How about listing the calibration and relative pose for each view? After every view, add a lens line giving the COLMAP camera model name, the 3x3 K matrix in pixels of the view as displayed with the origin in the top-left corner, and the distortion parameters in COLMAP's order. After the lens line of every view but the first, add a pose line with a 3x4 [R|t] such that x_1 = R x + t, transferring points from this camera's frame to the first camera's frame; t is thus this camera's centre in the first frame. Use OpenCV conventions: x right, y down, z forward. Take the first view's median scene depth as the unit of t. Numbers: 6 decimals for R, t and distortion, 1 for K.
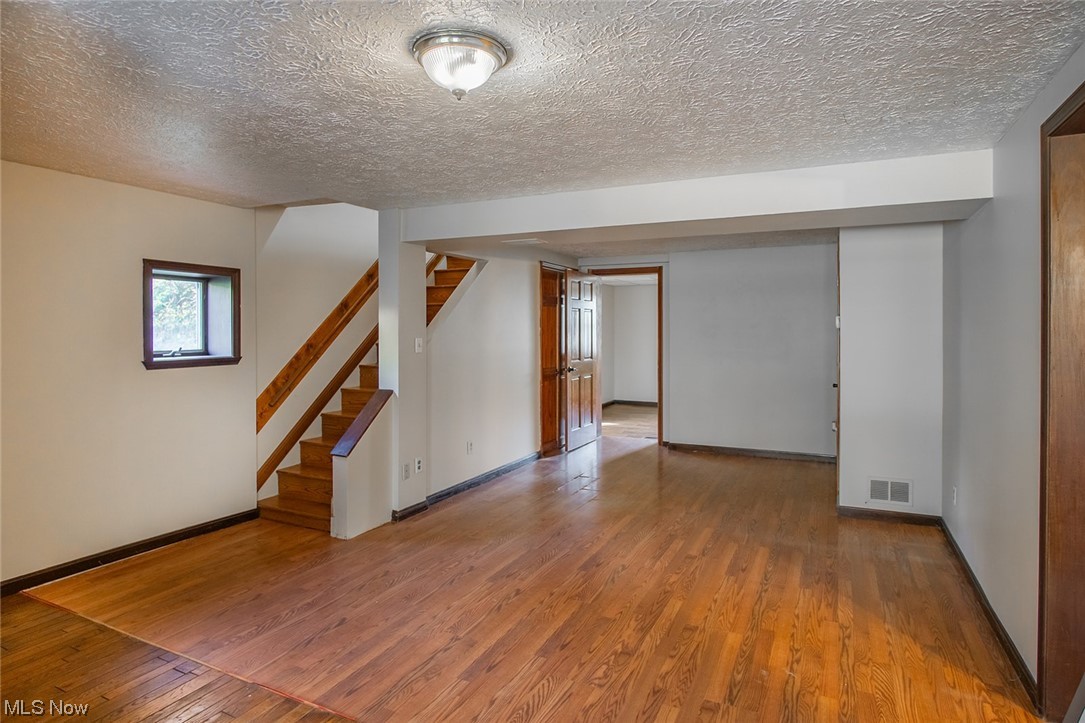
lens RADIAL K [[601.7, 0, 542.4], [0, 601.7, 335.2], [0, 0, 1]] dist [-0.026501, -0.000500]
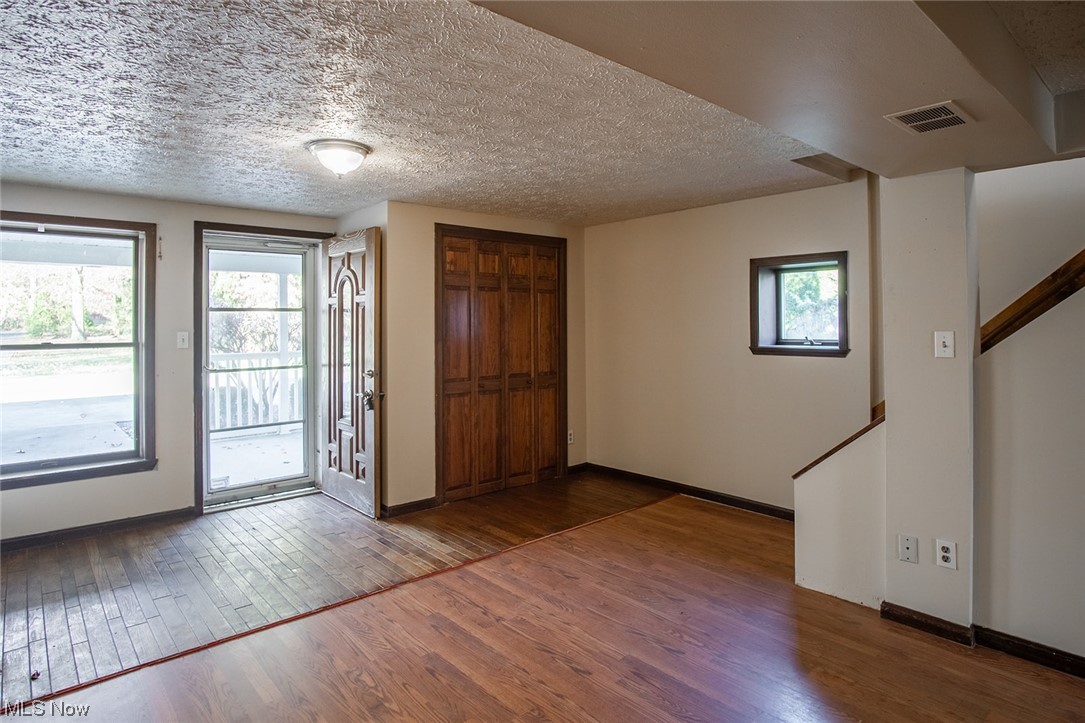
lens RADIAL K [[601.7, 0, 539.1], [0, 601.7, 320.8], [0, 0, 1]] dist [-0.026501, -0.000500]
pose [[-0.380585, -0.000797, -0.924746, 0.701617], [-0.002591, 0.999997, 0.000204, -0.007476], [0.924742, 0.002474, -0.380585, 1.299222]]
